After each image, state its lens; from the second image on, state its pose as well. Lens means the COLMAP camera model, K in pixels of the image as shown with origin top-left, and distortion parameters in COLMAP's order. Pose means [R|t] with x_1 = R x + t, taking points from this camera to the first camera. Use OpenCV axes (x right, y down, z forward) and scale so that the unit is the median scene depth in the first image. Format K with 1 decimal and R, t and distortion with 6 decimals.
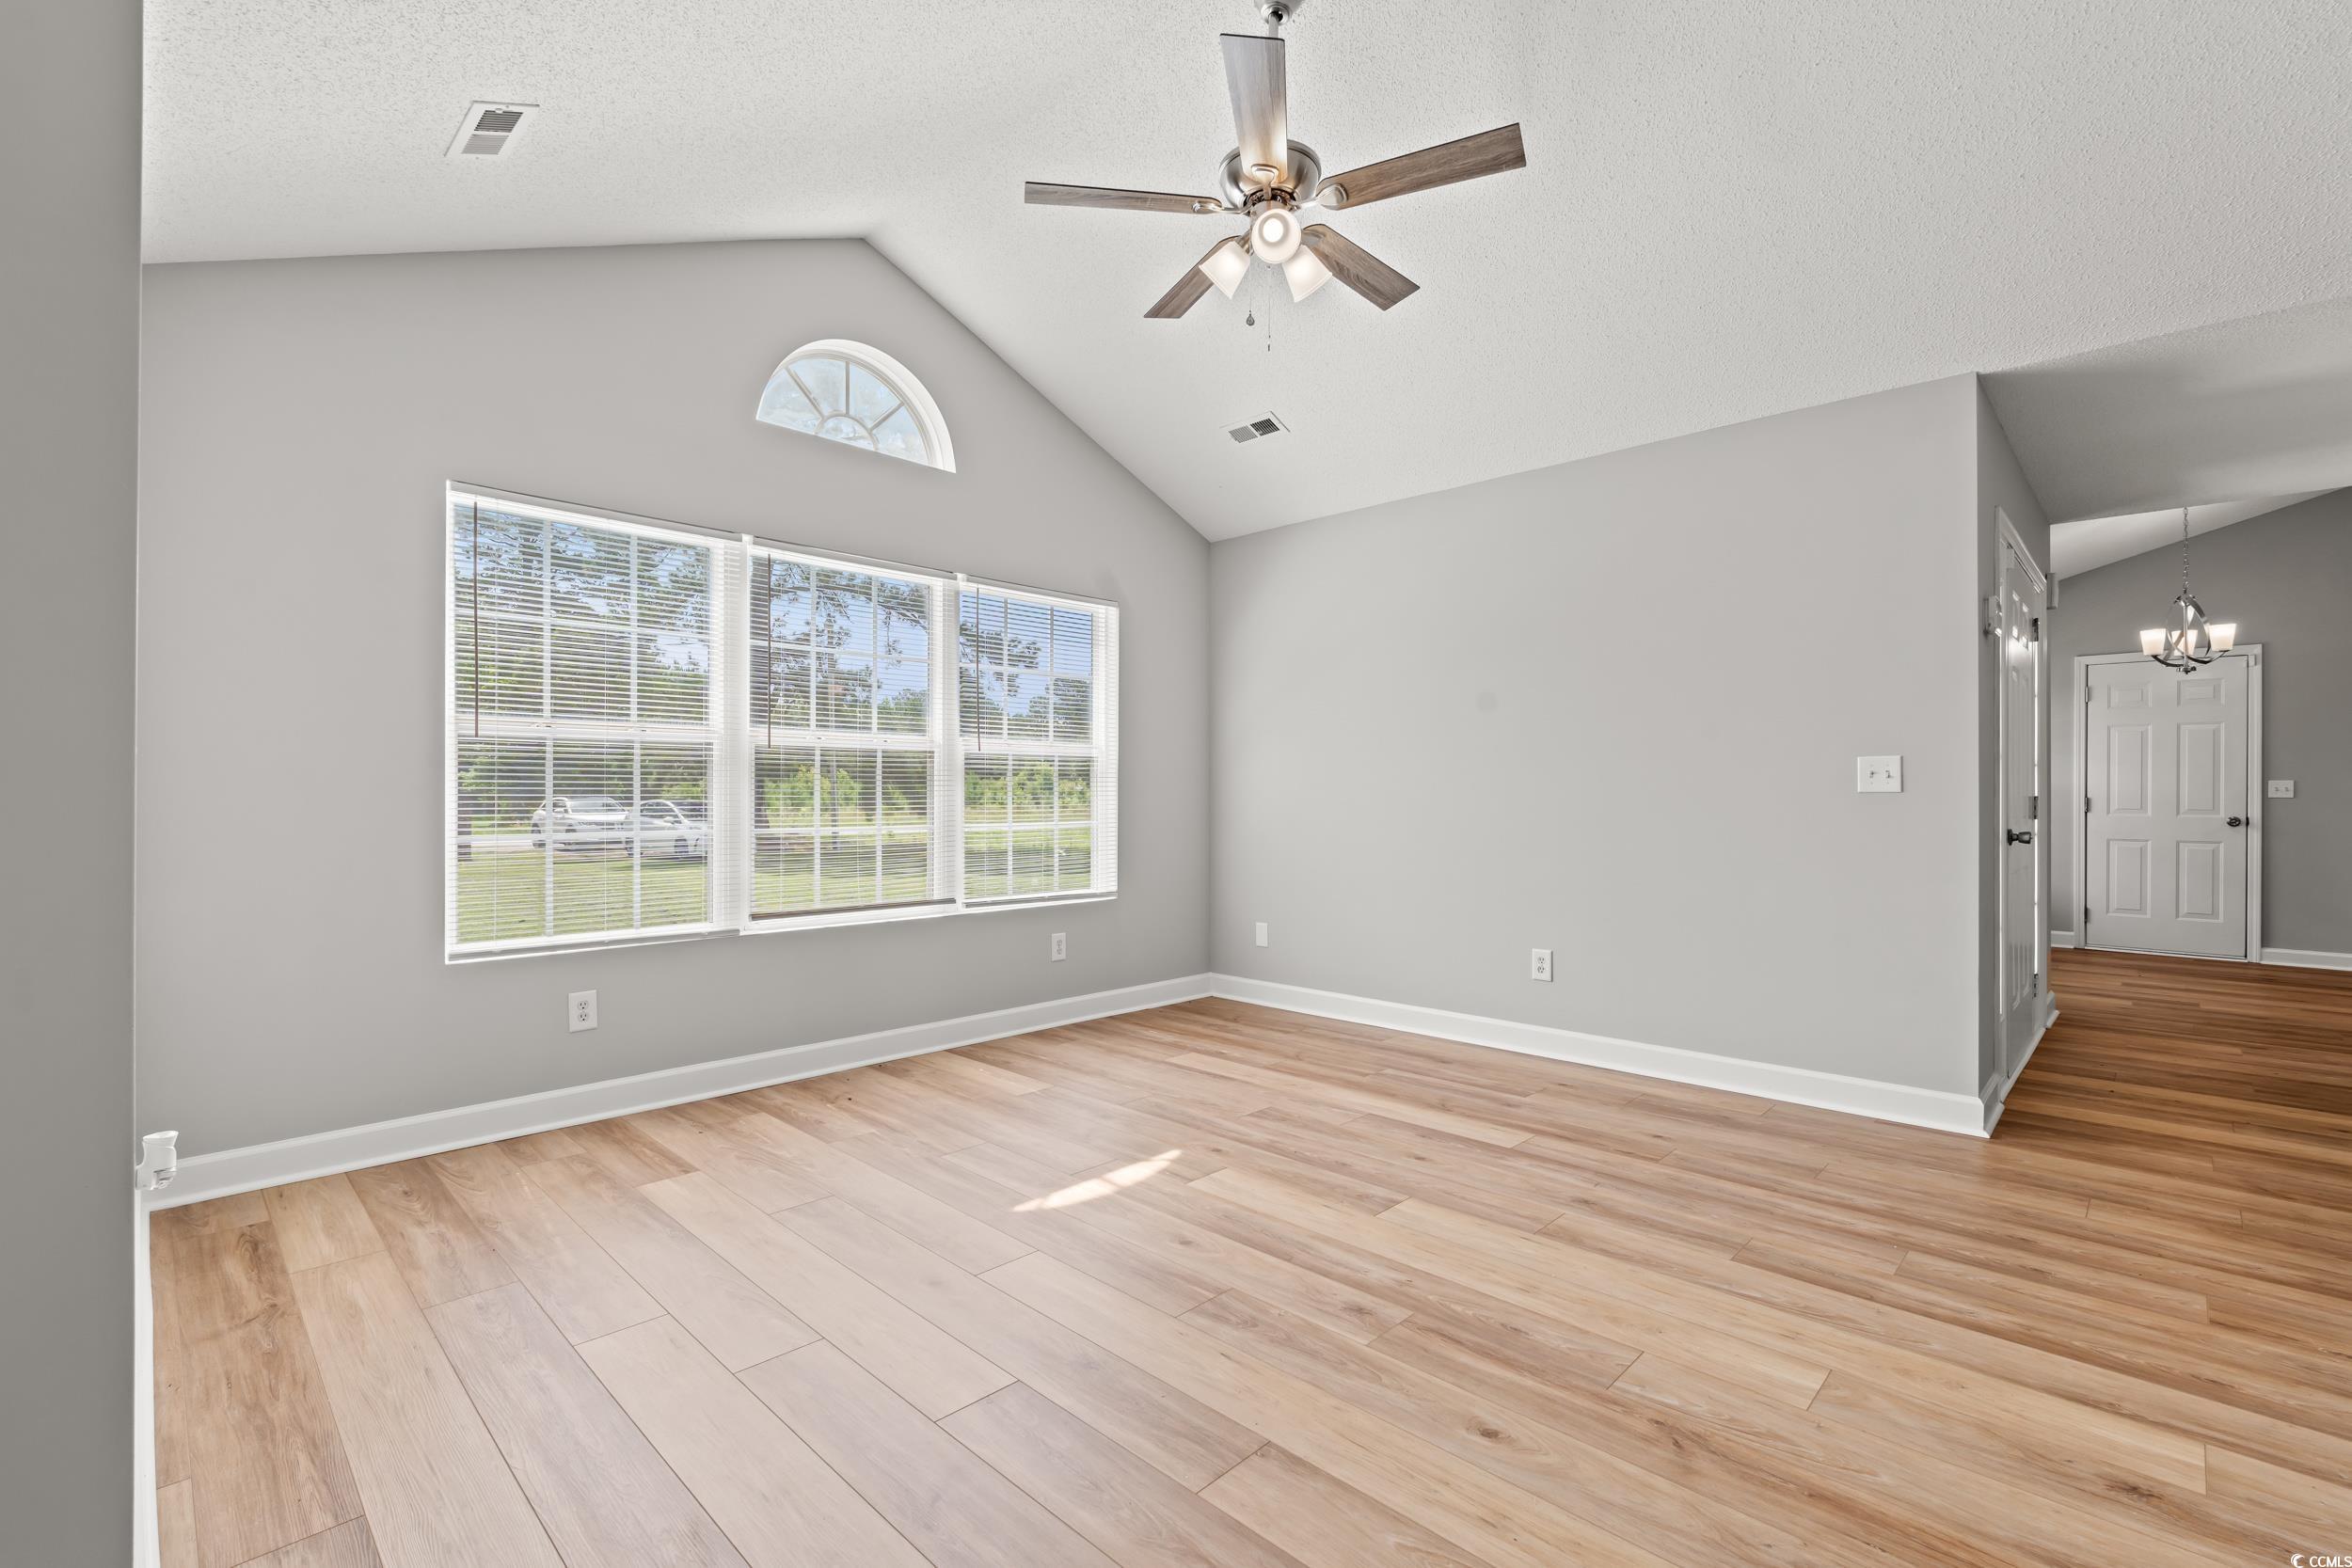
lens RADIAL K [[1031.4, 0, 1176.0], [0, 1031.4, 784.0], [0, 0, 1]] dist [-0.004490, 0.000182]
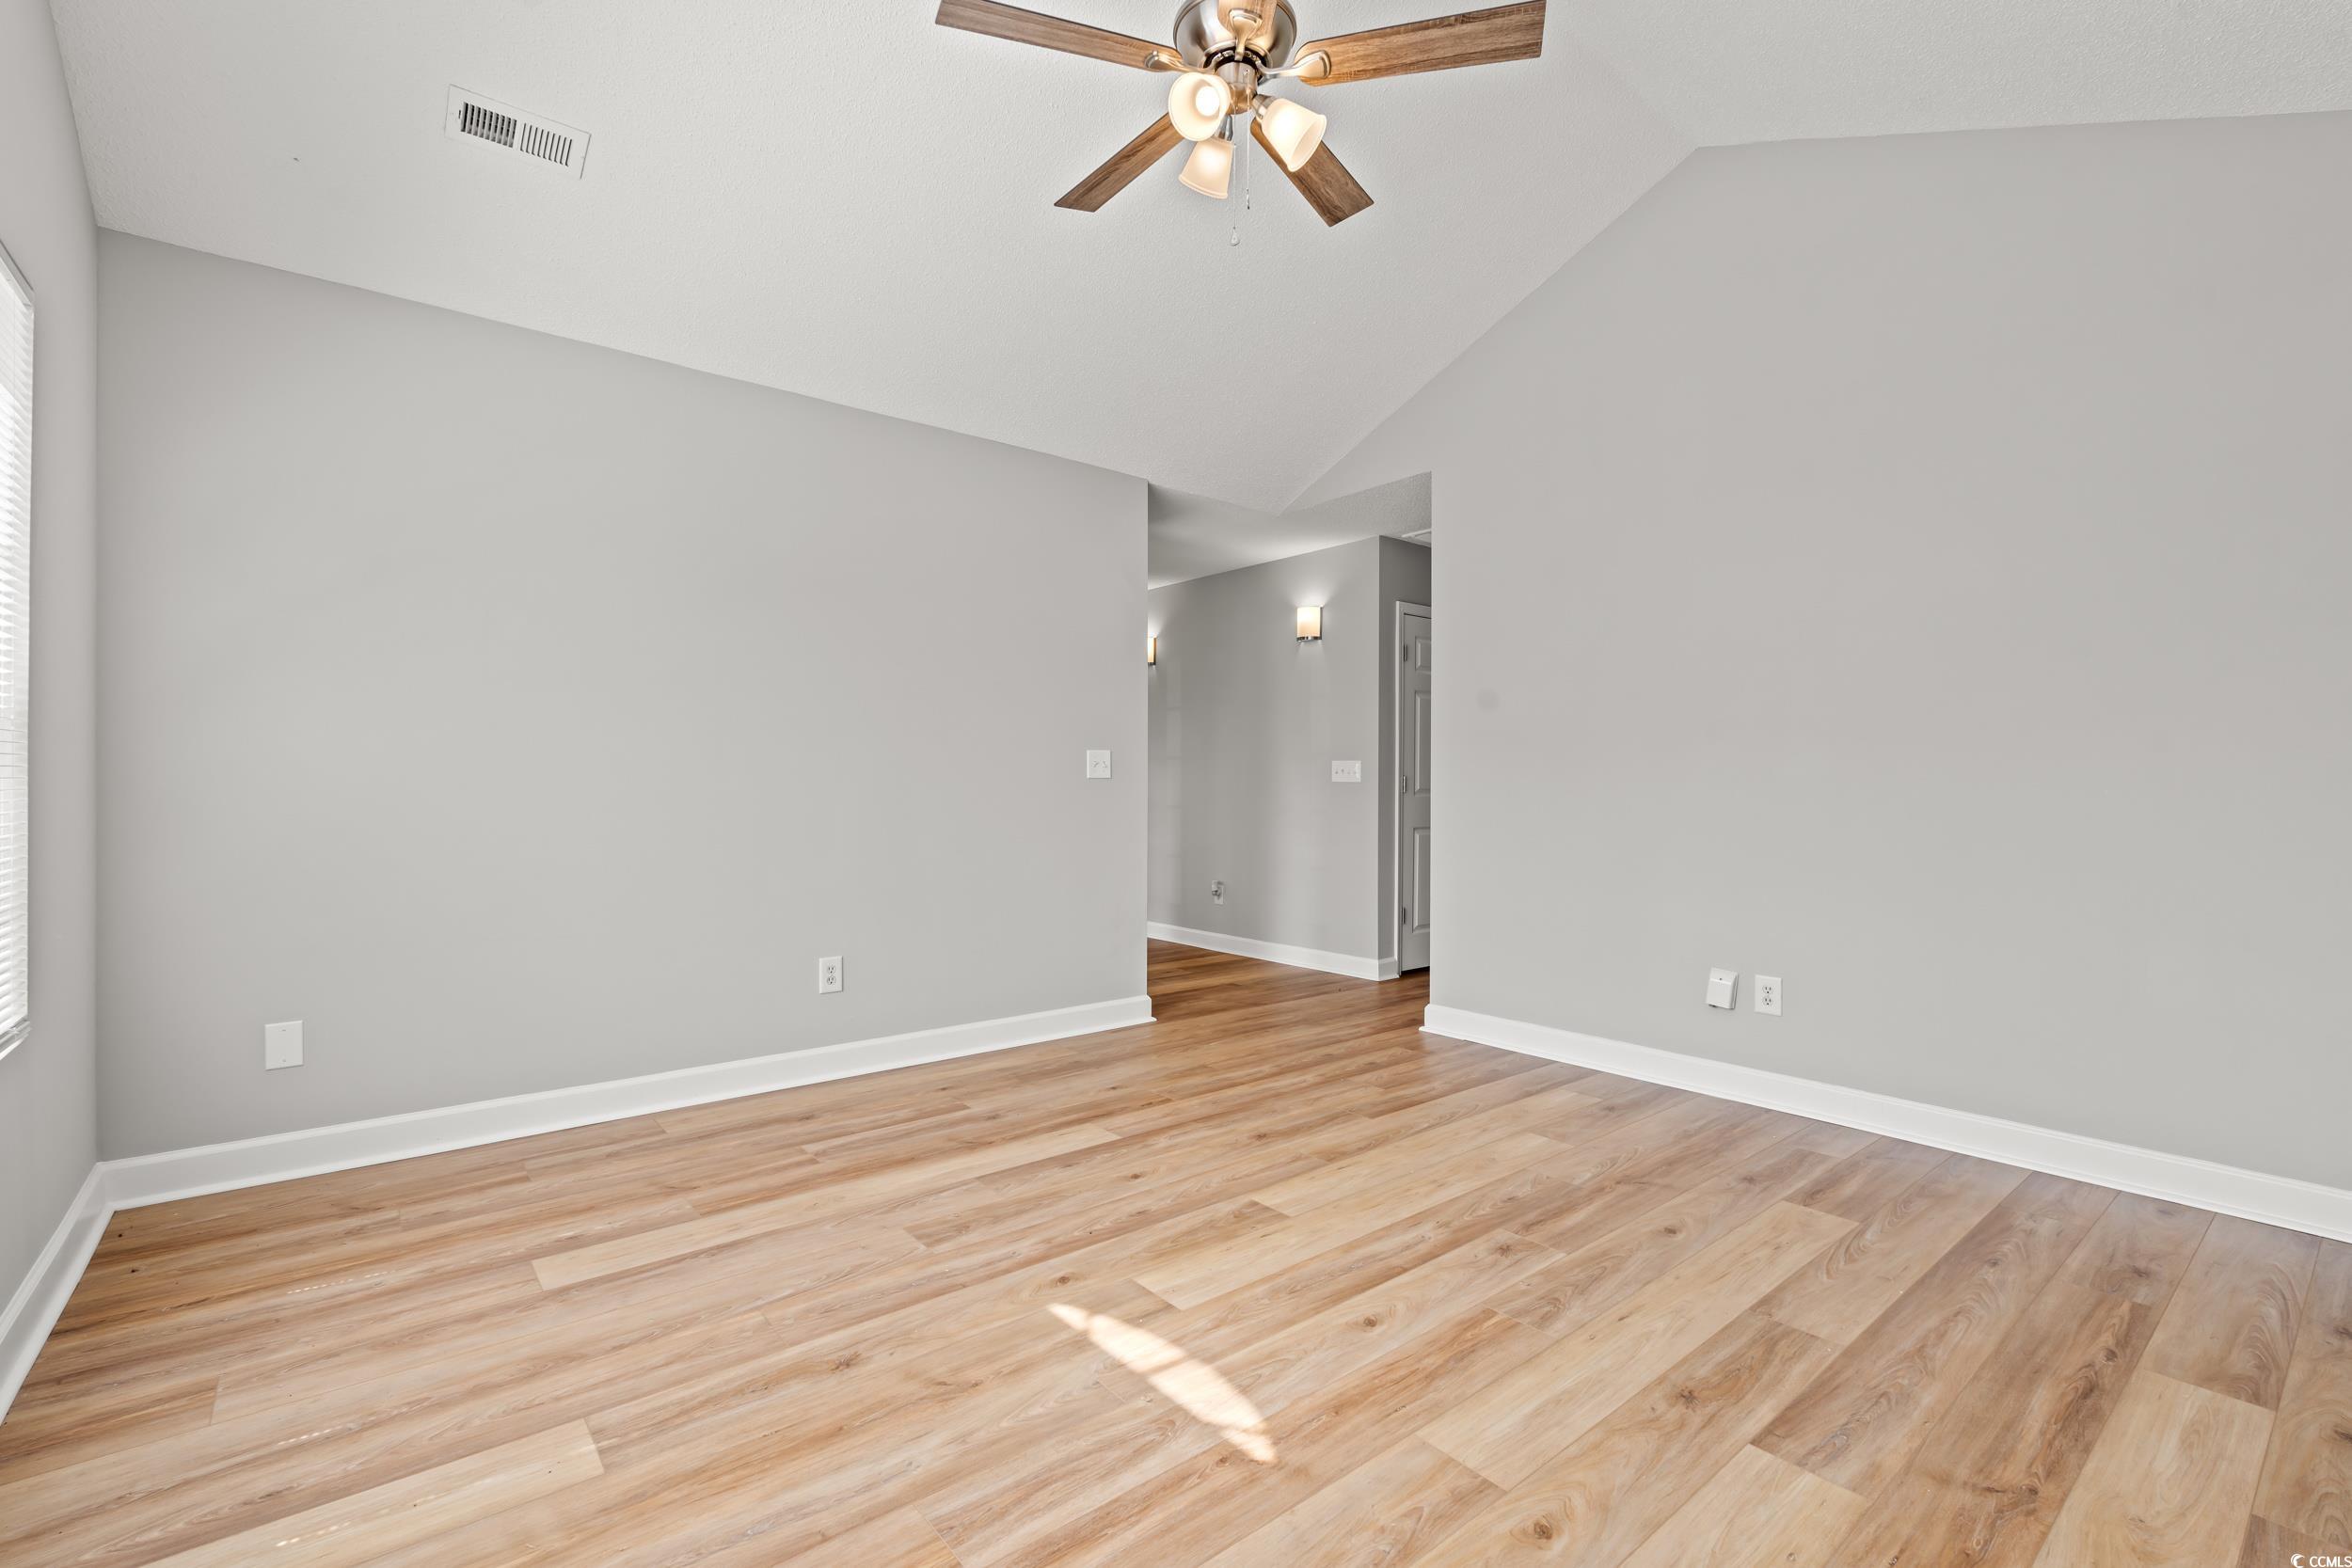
lens RADIAL K [[1031.4, 0, 1176.0], [0, 1031.4, 784.0], [0, 0, 1]] dist [-0.004490, 0.000182]
pose [[0.113038, -0.002303, 0.993588, -0.701718], [-0.014155, 0.999892, 0.003928, 0.009391], [-0.993490, -0.014509, 0.112993, 0.902912]]
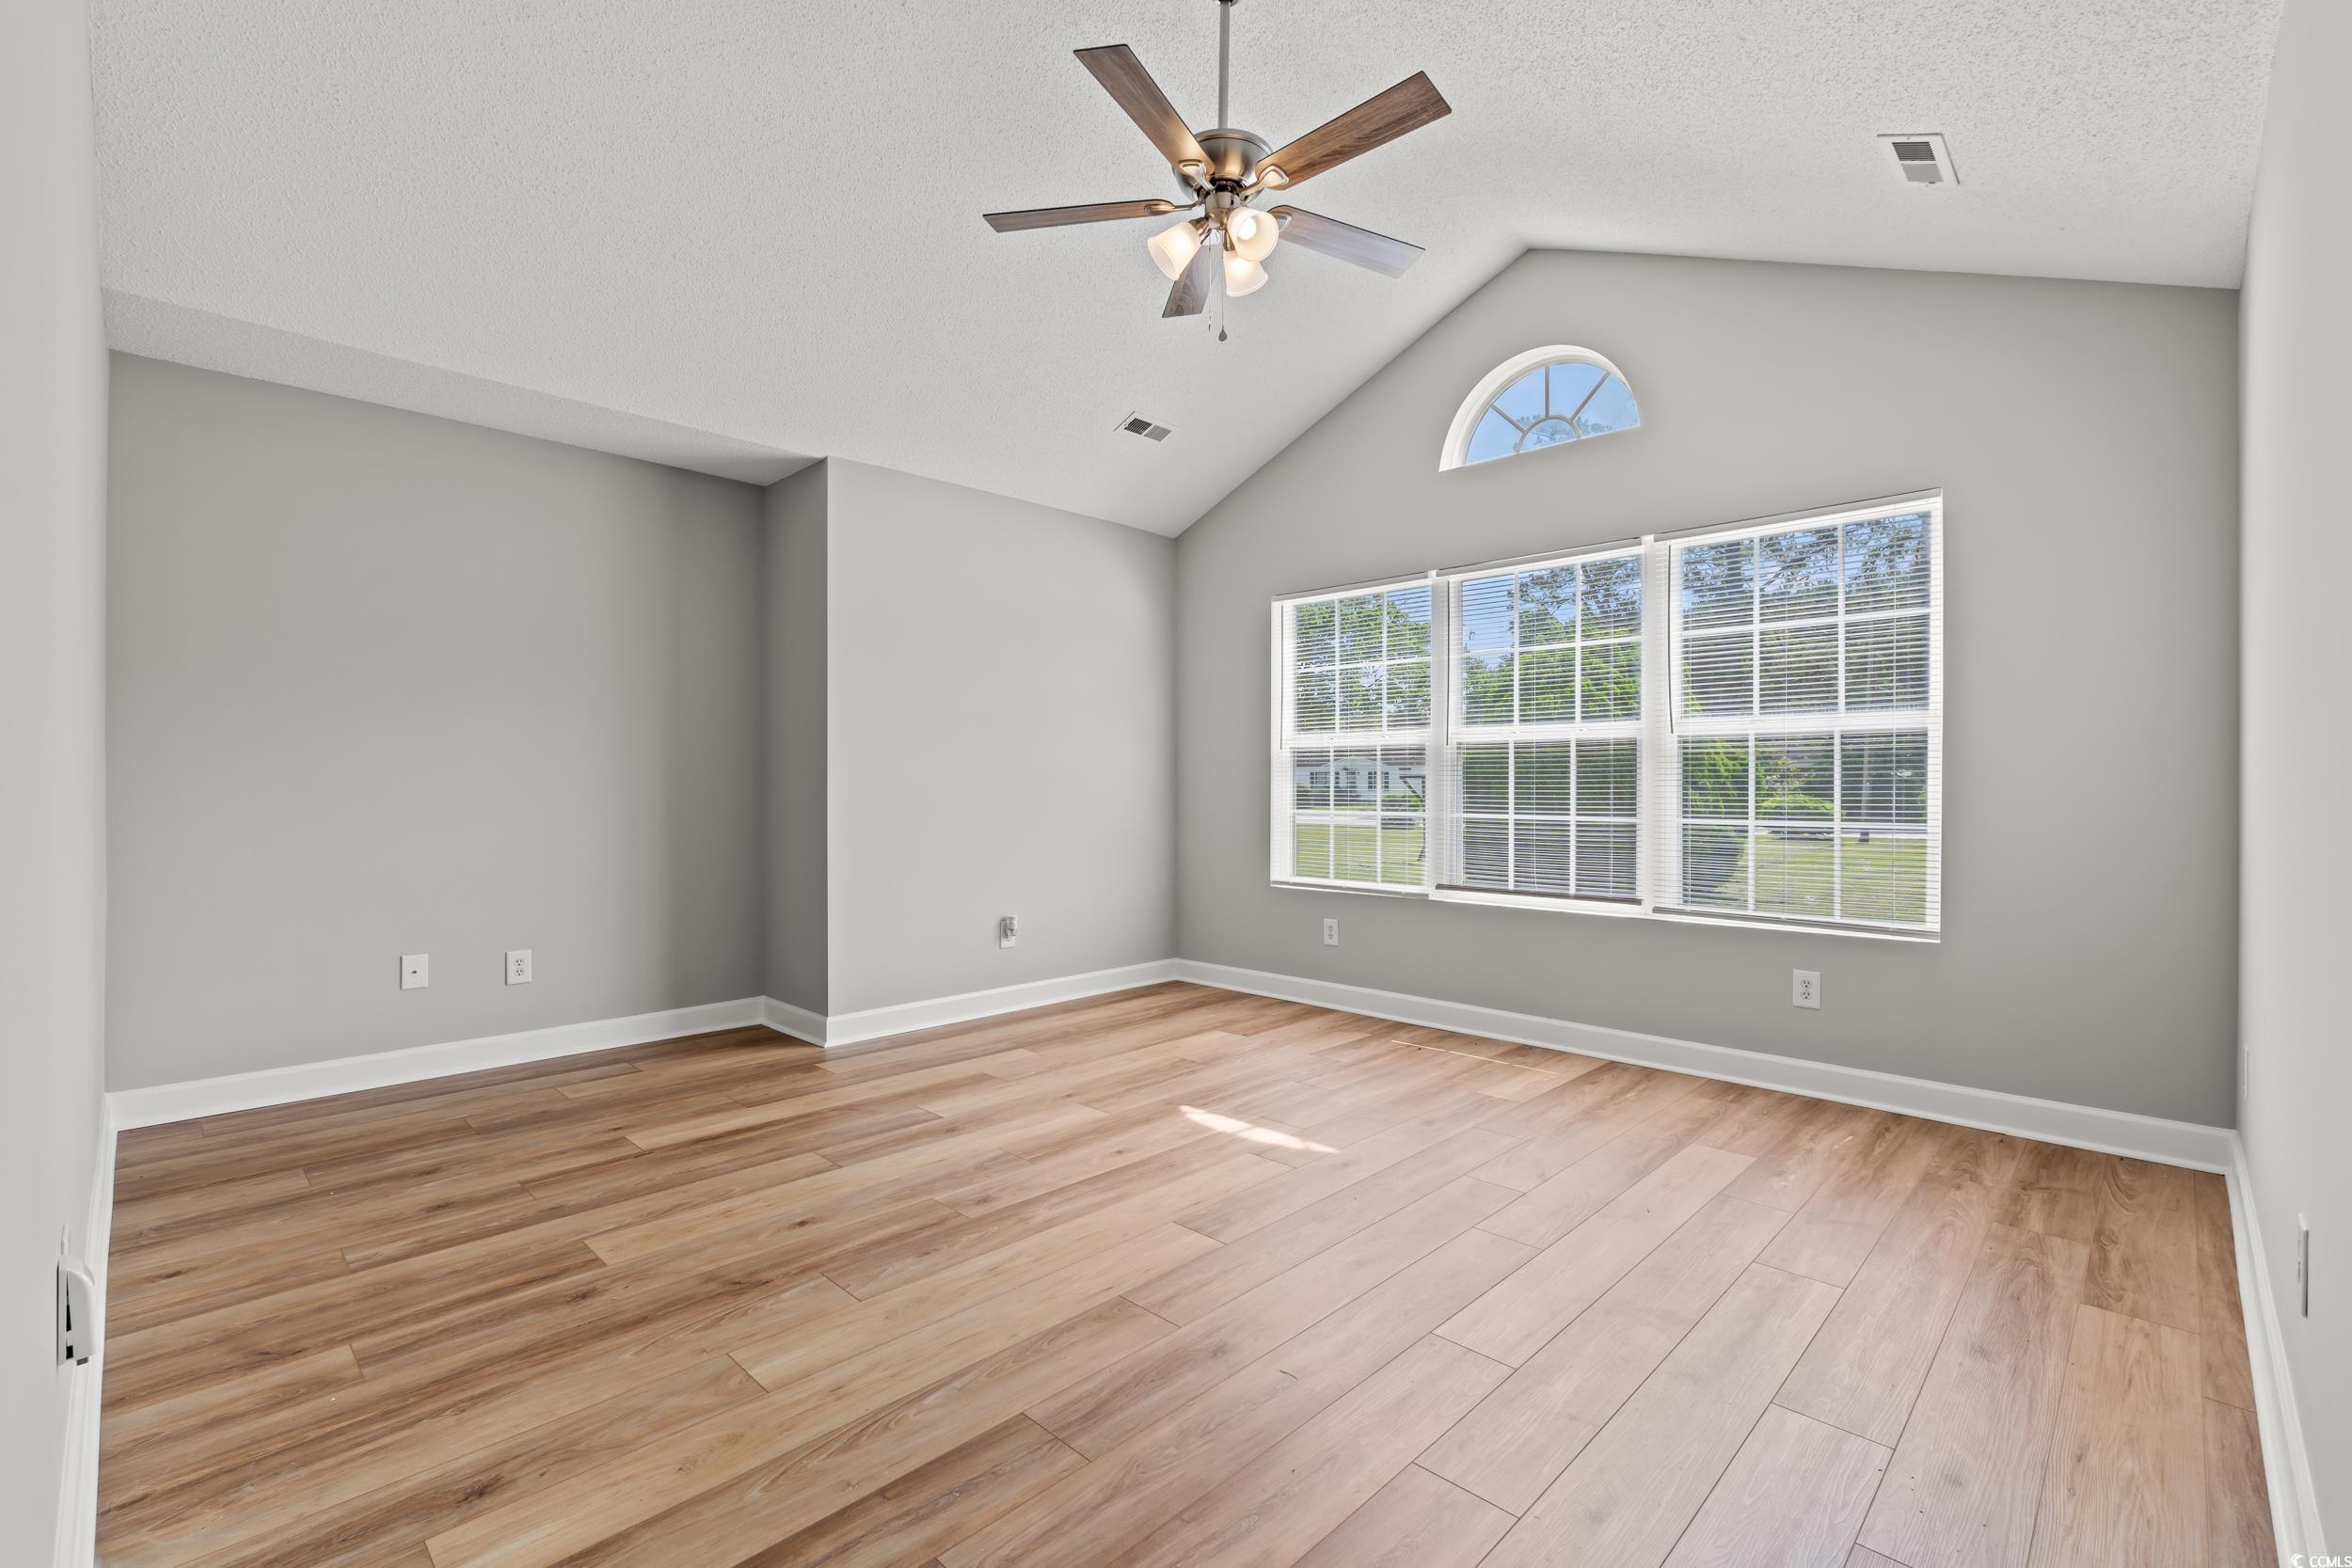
lens RADIAL K [[1031.4, 0, 1176.0], [0, 1031.4, 784.0], [0, 0, 1]] dist [-0.004490, 0.000182]
pose [[-0.000770, -0.003471, -0.999994, 1.039468], [0.009517, 0.999949, -0.003478, 0.012505], [0.999954, -0.009520, -0.000737, 0.906249]]
